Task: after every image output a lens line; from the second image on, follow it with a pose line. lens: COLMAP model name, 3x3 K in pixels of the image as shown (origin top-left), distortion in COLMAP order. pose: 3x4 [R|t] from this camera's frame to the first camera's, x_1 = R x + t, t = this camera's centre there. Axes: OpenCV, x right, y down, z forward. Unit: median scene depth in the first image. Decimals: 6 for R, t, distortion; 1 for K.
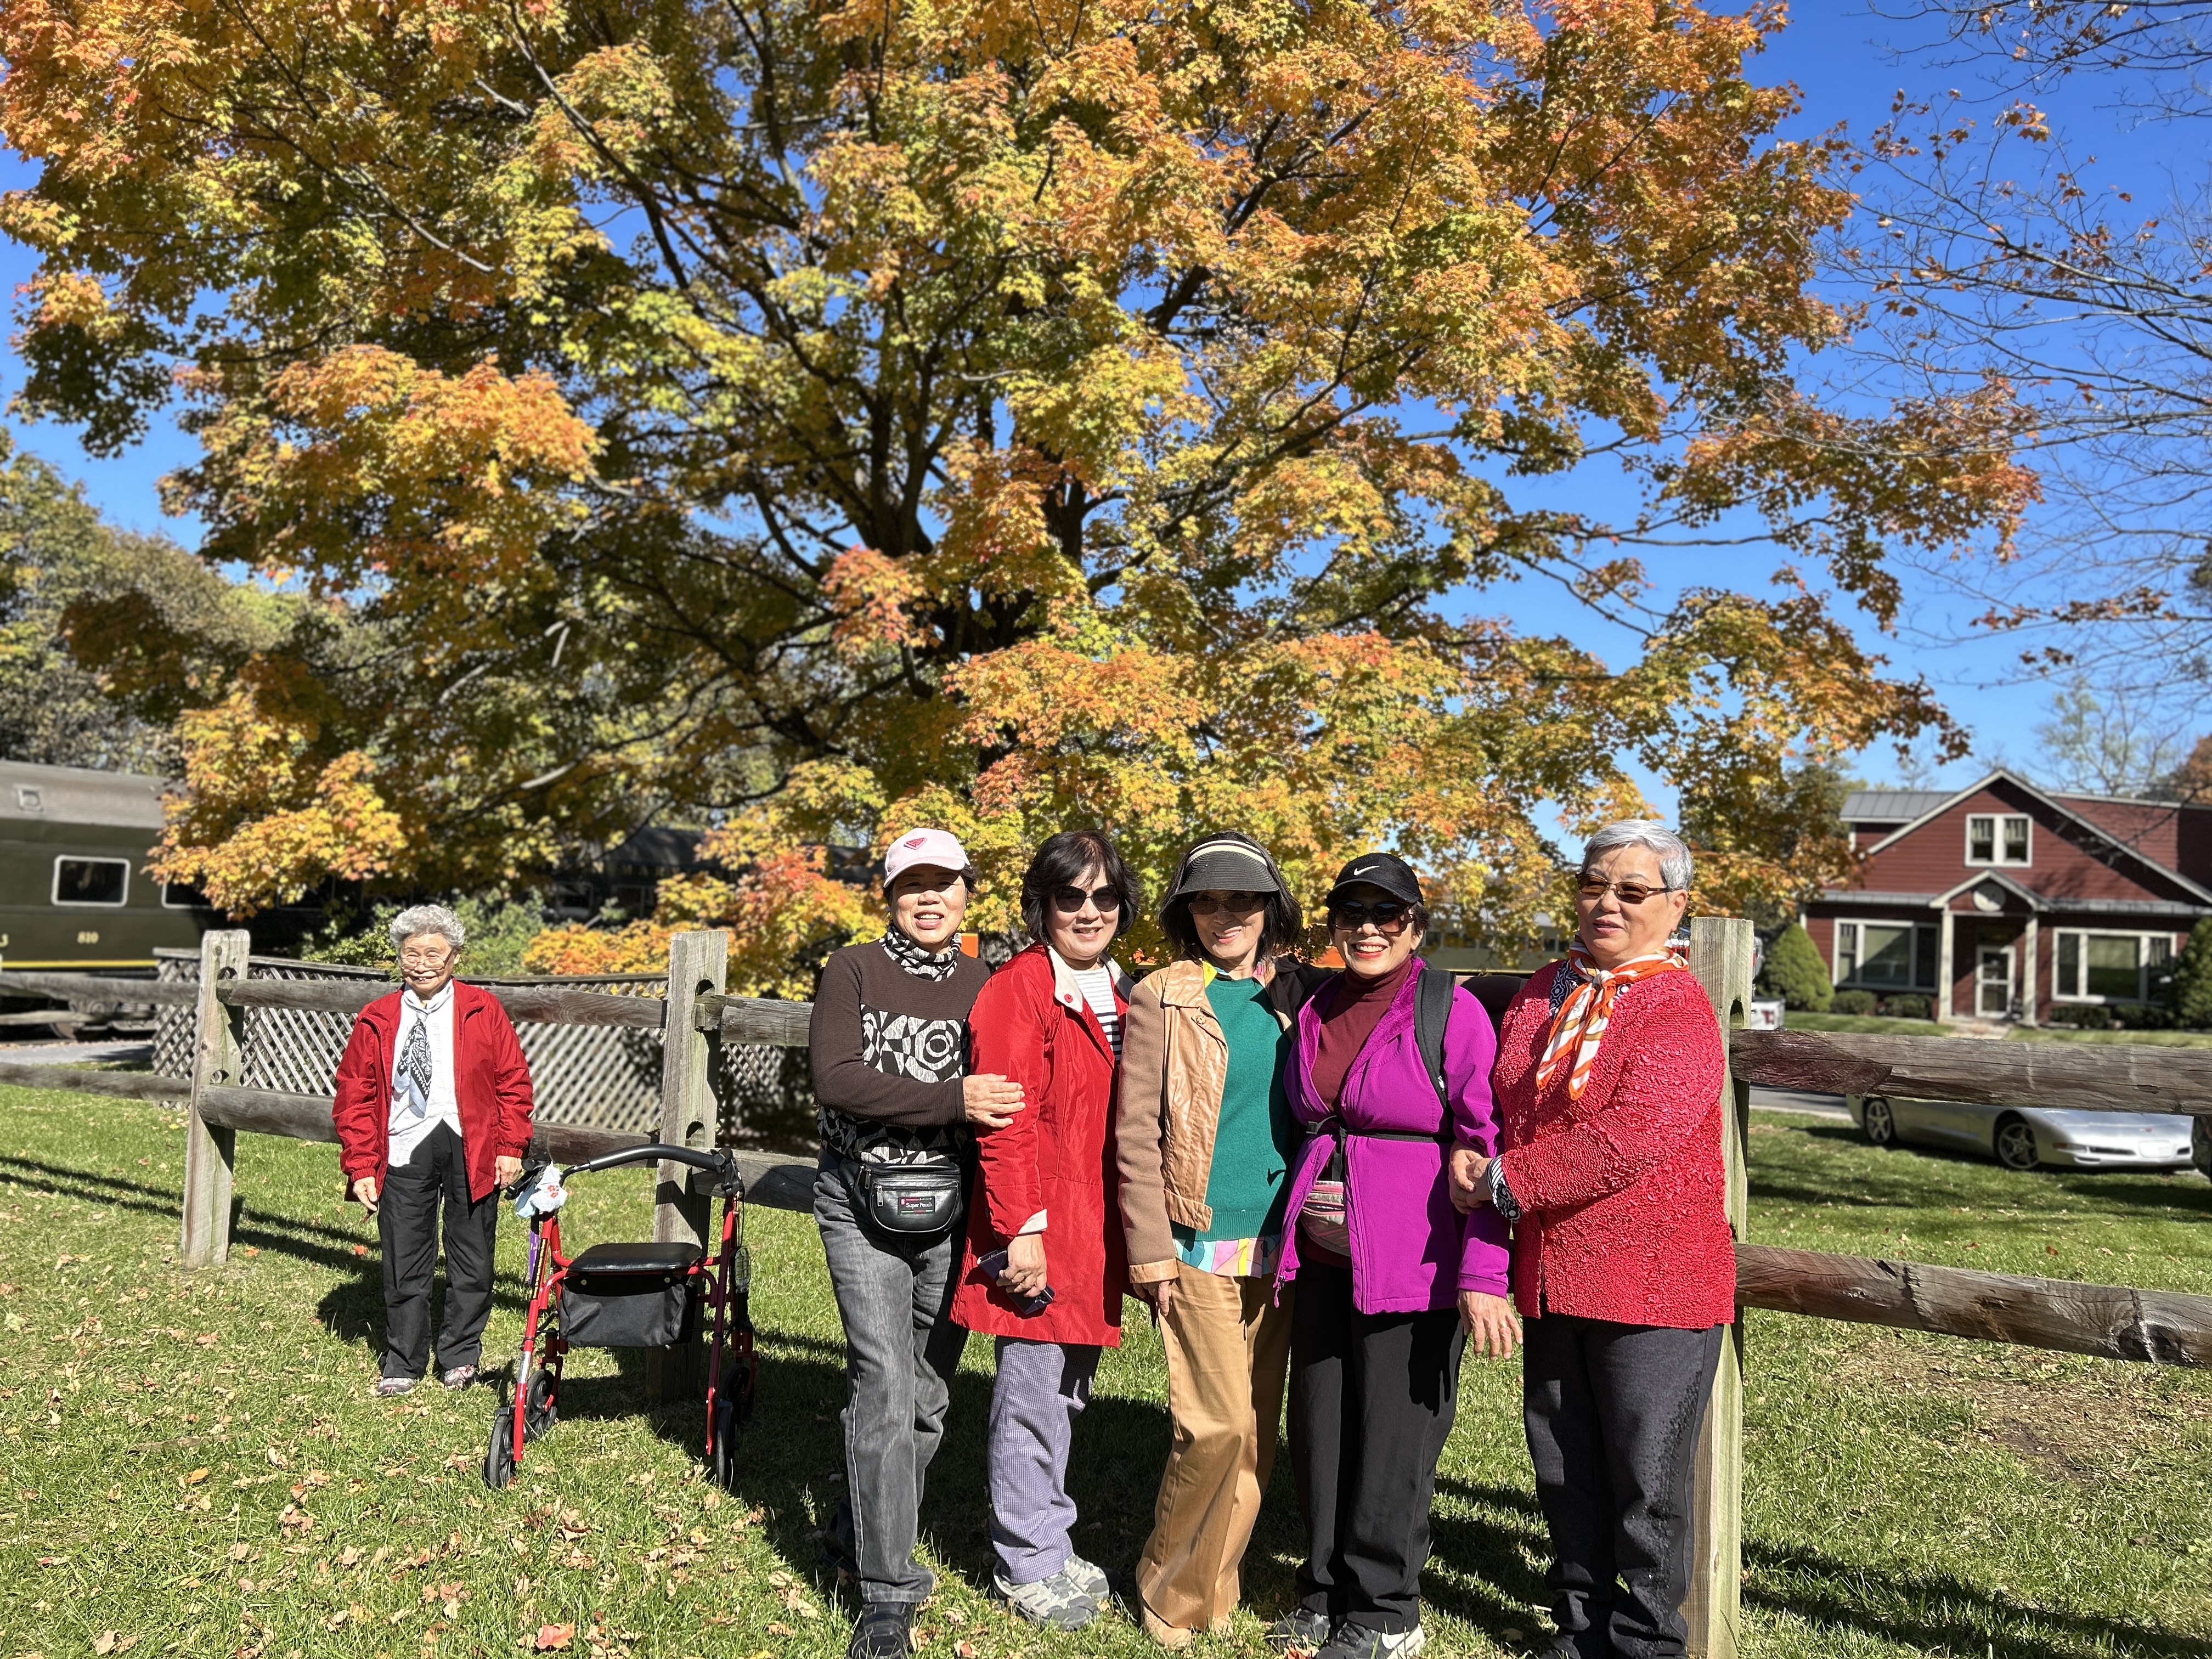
lens RADIAL K [[1638.6, 0, 1108.0], [0, 1638.6, 833.2], [0, 0, 1]] dist [0.039882, -0.044463]
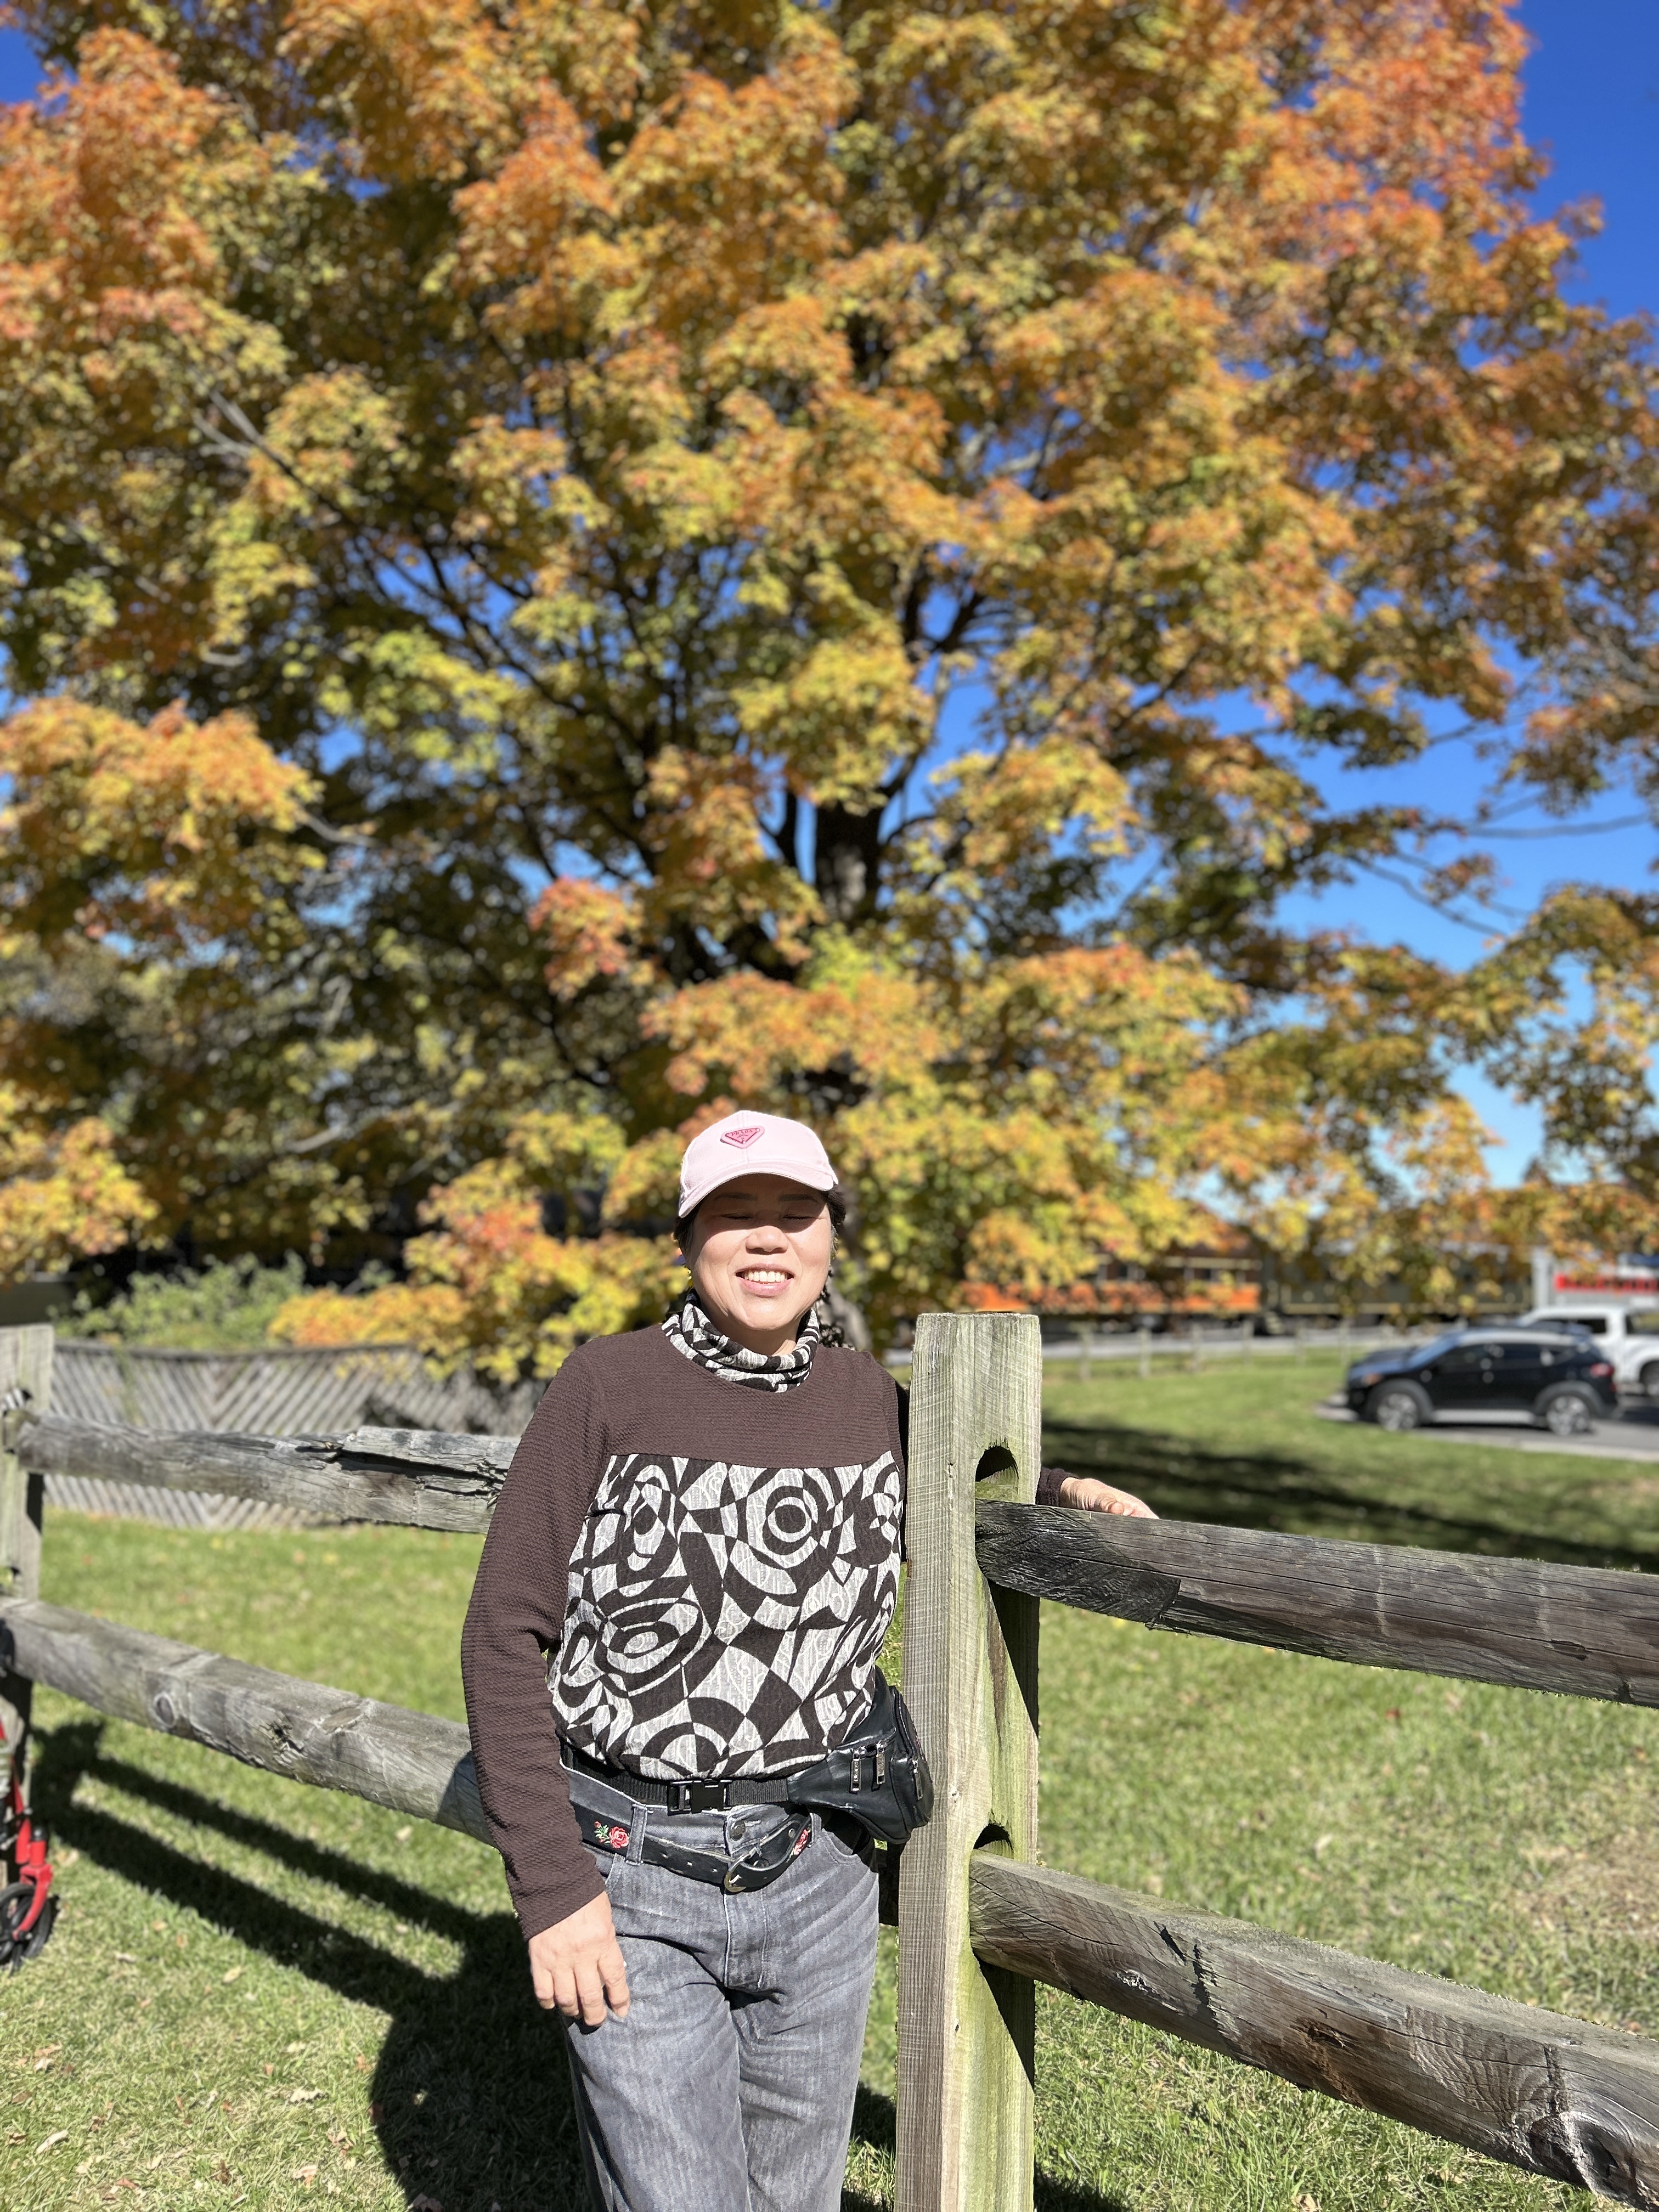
lens RADIAL K [[1638.6, 0, 823.8], [0, 1638.6, 1141.9], [0, 0, 1]] dist [0.039882, -0.044463]
pose [[0.991405, -0.034771, -0.126121, 0.093839], [0.032087, 0.999215, -0.023250, -0.000042], [0.126830, 0.019004, 0.991742, 0.090985]]
